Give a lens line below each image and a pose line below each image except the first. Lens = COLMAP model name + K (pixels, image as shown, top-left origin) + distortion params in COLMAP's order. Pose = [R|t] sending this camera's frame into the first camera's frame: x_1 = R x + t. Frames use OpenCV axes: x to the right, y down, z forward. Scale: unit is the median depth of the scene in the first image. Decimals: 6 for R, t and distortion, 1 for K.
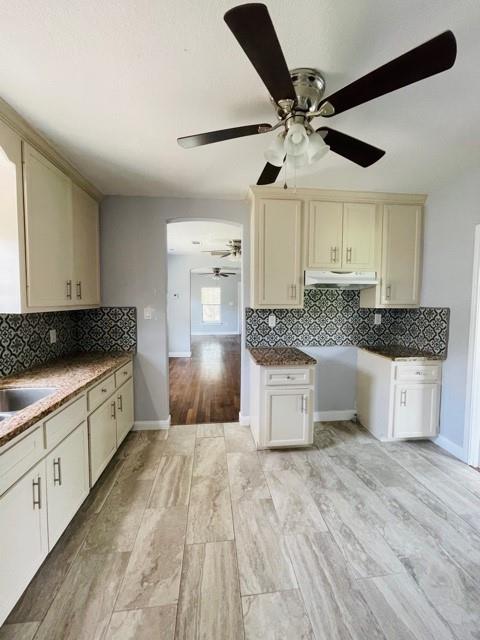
lens RADIAL K [[259.0, 0, 240.5], [0, 259.0, 317.1], [0, 0, 1]] dist [0.000645, 0.000081]
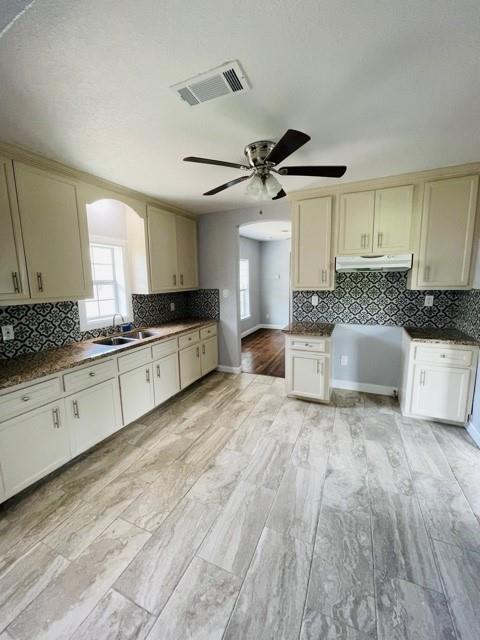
lens RADIAL K [[259.0, 0, 240.5], [0, 259.0, 317.1], [0, 0, 1]] dist [0.000645, 0.000081]
pose [[0.861990, 0.053833, -0.504059, 0.489559], [-0.008753, 0.995778, 0.091378, -0.016294], [0.506850, -0.074355, 0.858822, -0.231227]]
